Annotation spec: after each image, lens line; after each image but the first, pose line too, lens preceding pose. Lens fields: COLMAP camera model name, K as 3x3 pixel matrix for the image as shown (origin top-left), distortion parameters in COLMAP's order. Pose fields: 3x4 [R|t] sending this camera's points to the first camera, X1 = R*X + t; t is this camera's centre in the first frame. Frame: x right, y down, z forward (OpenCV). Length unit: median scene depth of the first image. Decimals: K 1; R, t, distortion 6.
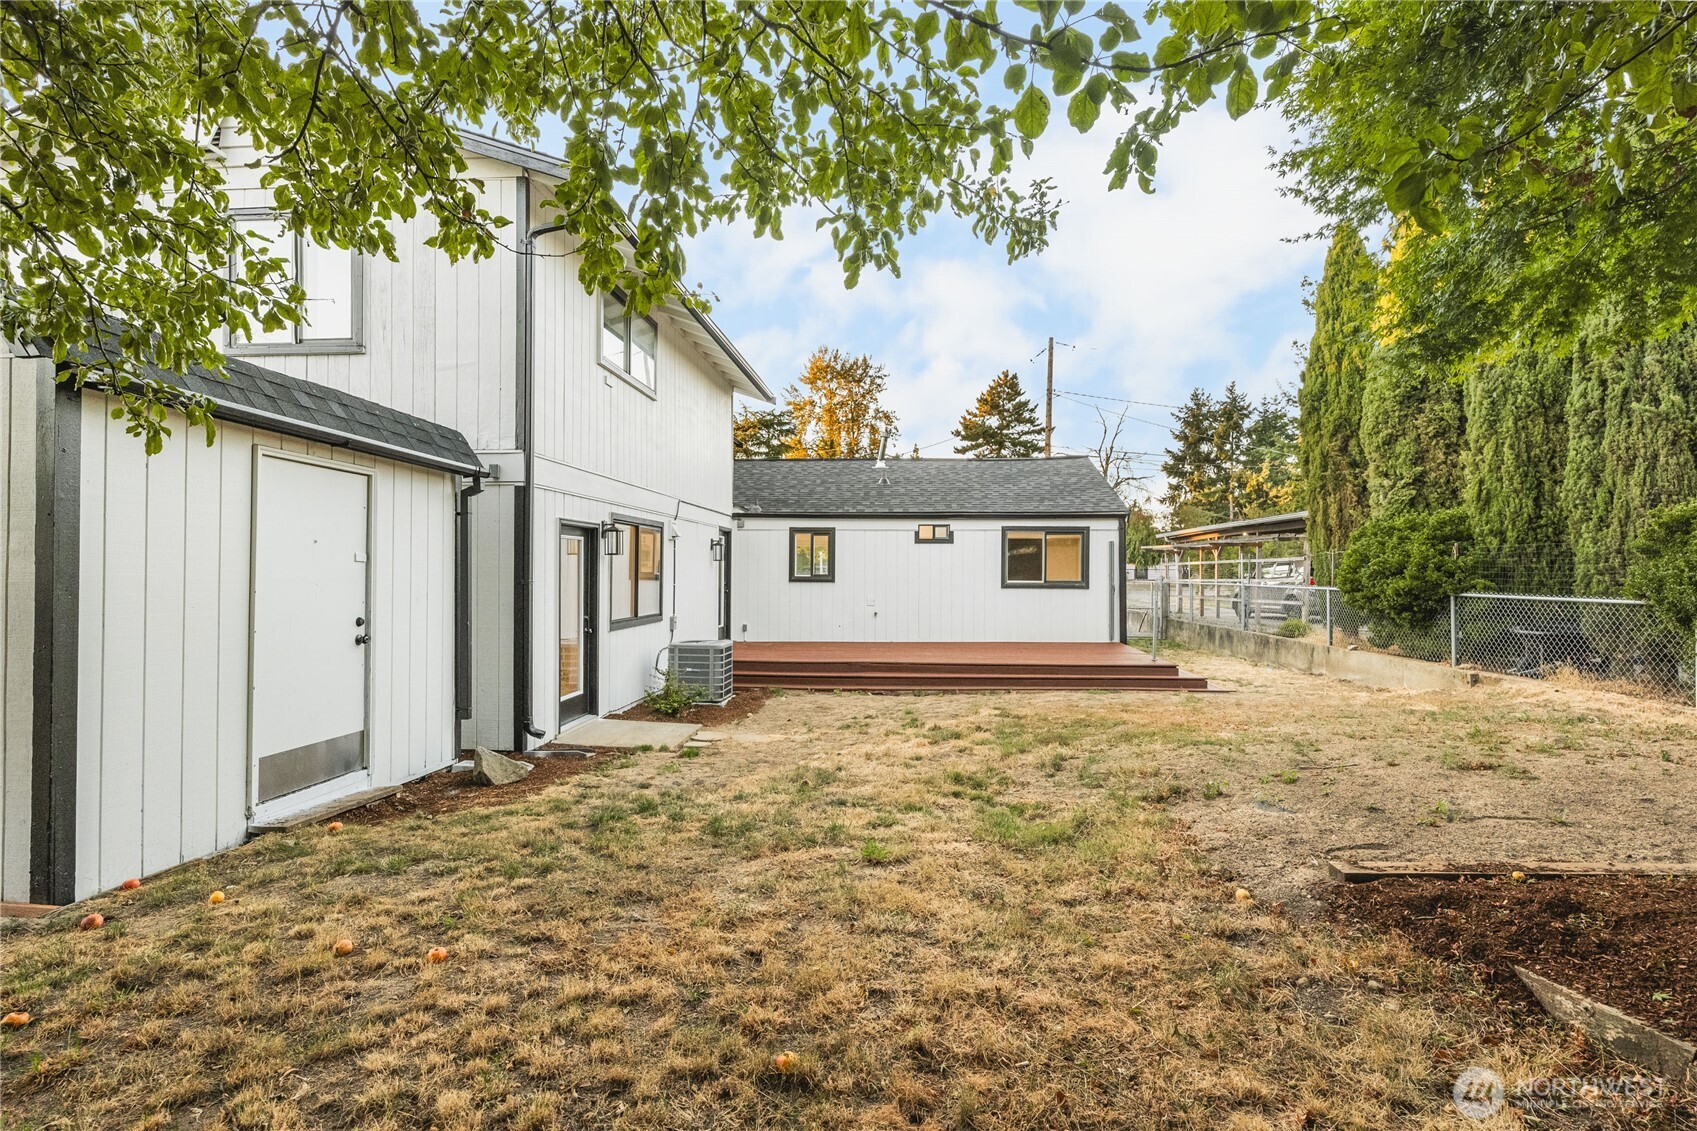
lens RADIAL K [[793.8, 0, 857.6], [0, 793.8, 564.3], [0, 0, 1]] dist [0.000582, -0.000697]
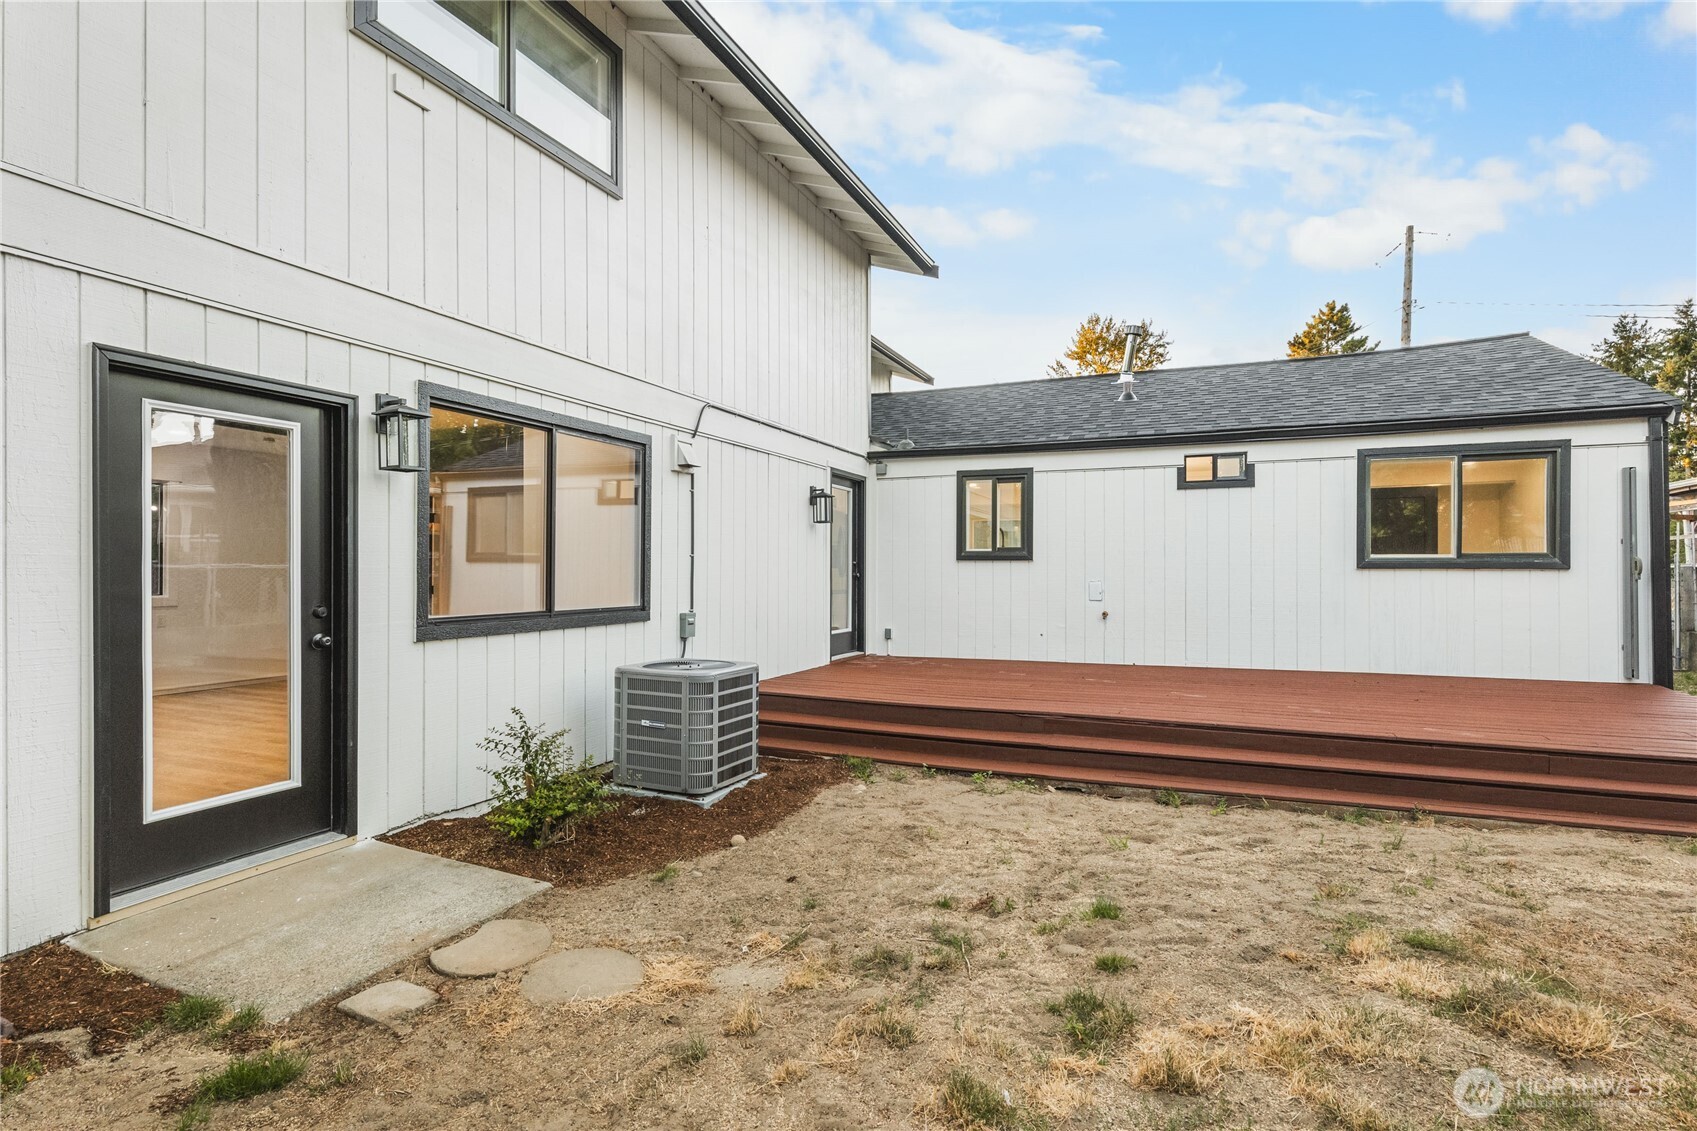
lens RADIAL K [[817.8, 0, 851.8], [0, 817.8, 565.0], [0, 0, 1]] dist [0.002356, 0.000369]
pose [[0.942827, -0.005096, -0.333243, 0.047083], [0.005821, 0.999982, 0.001178, 0.024548], [0.333231, -0.003050, 0.942840, 0.380638]]
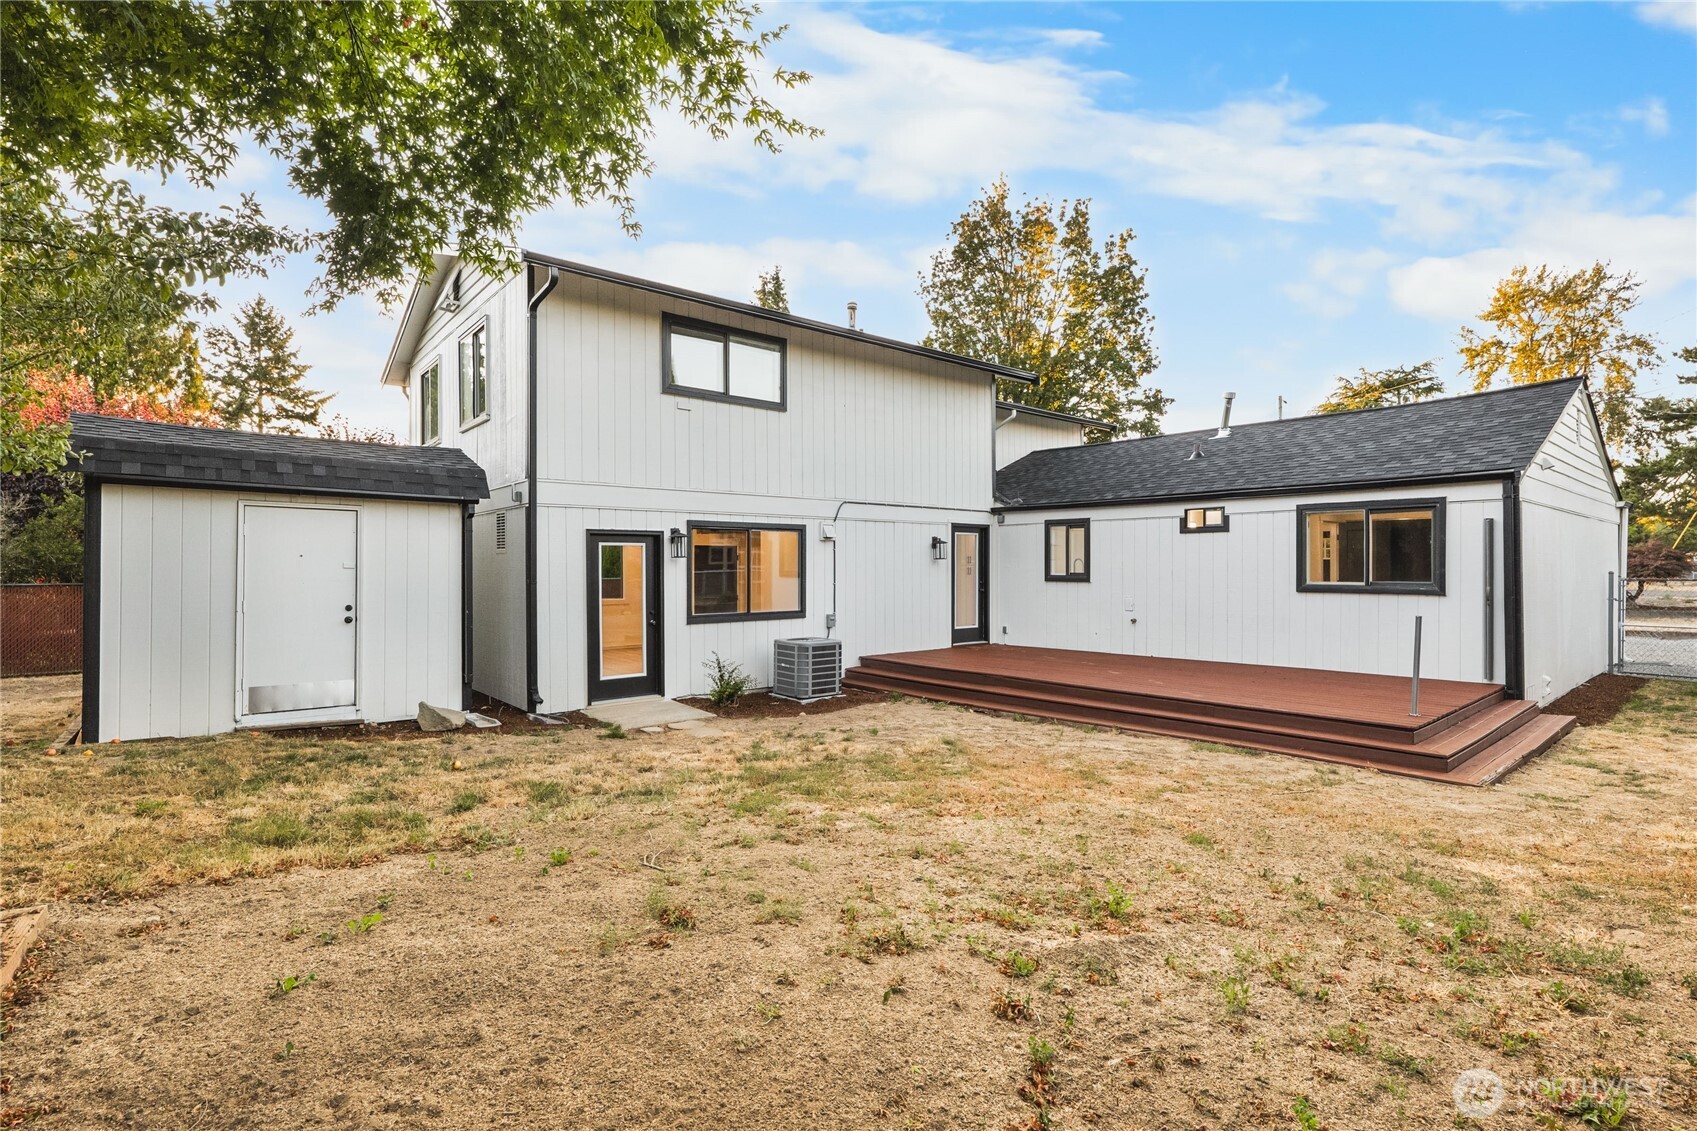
lens RADIAL K [[793.8, 0, 858.3], [0, 793.8, 563.7], [0, 0, 1]] dist [0.000582, -0.000697]
pose [[0.707524, -0.008604, -0.706637, 0.398662], [0.011916, 0.999929, -0.000244, 0.000057], [0.706589, -0.008248, 0.707576, 0.217101]]
